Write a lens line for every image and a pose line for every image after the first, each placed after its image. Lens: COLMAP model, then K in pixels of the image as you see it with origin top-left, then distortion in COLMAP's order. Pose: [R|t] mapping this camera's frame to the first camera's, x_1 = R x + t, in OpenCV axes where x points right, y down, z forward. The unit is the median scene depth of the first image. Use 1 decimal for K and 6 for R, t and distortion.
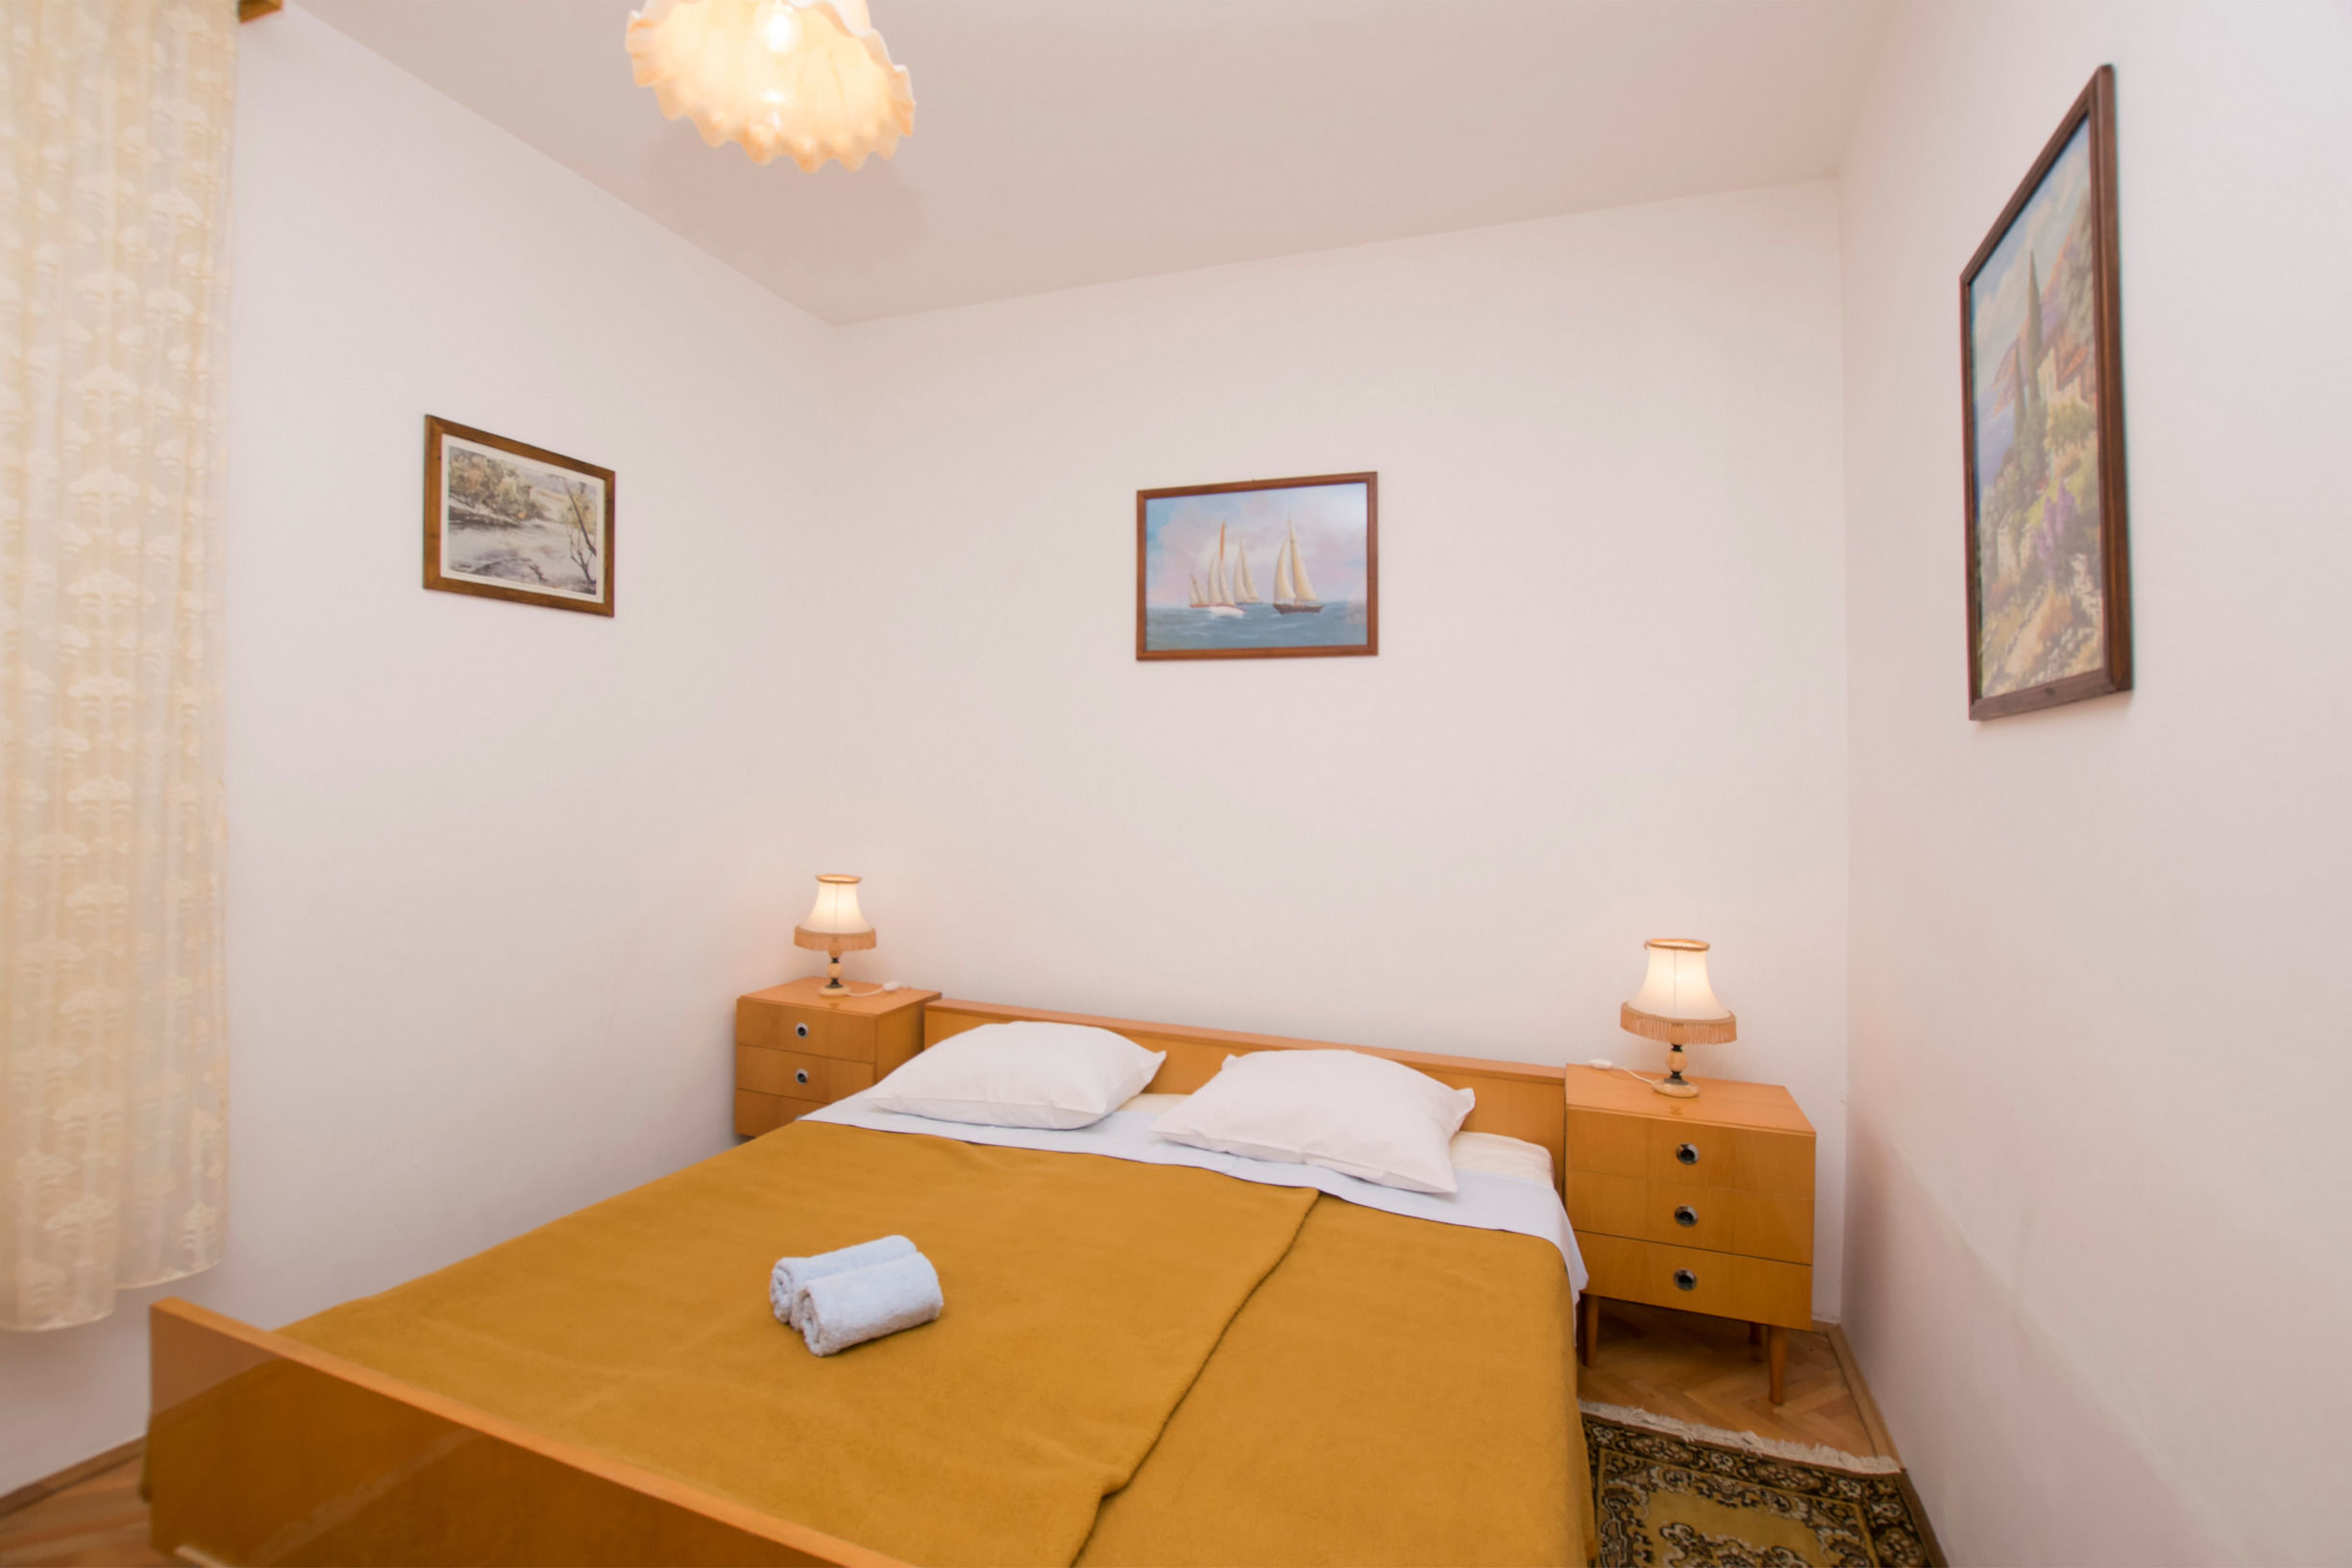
lens RADIAL K [[998.2, 0, 1181.5], [0, 998.2, 732.5], [0, 0, 1]] dist [0.013585, 0.000241]
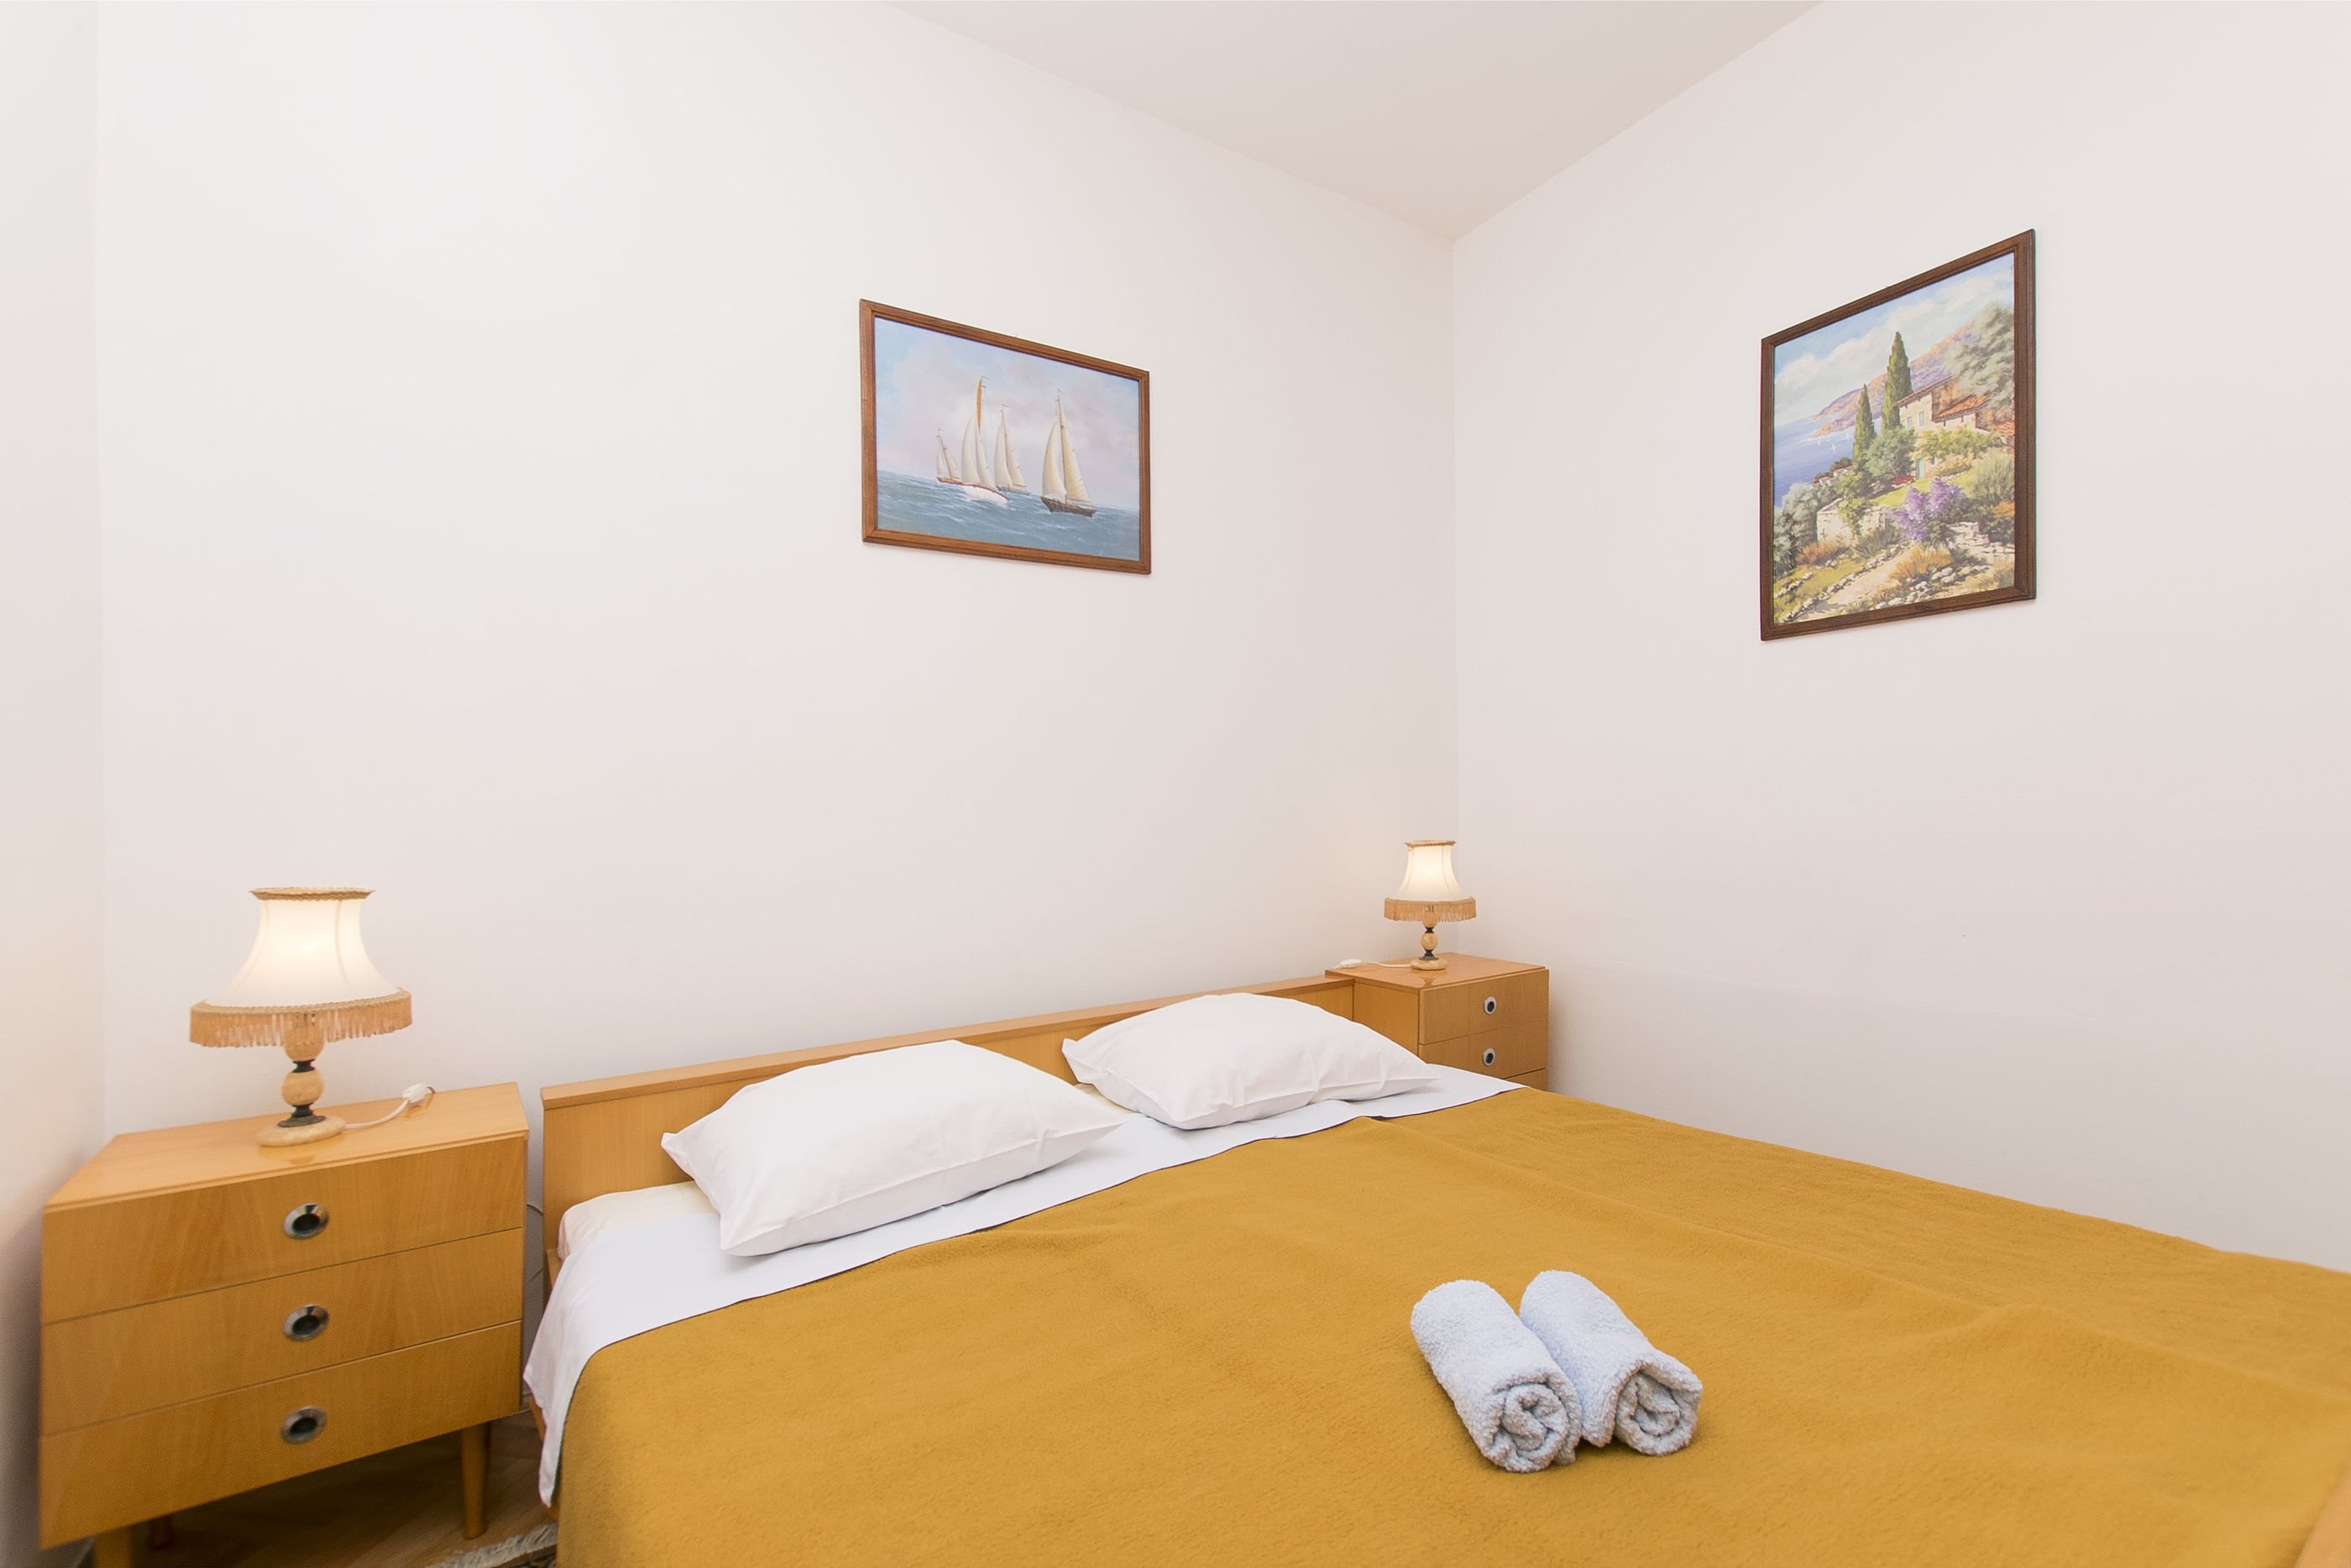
lens RADIAL K [[997.7, 0, 1174.7], [0, 997.7, 773.9], [0, 0, 1]] dist [0.013585, 0.000241]
pose [[0.618066, -0.018154, 0.785917, -0.489462], [-0.000501, 0.999724, 0.023486, 0.079899], [-0.786126, -0.014910, 0.617886, 0.396239]]
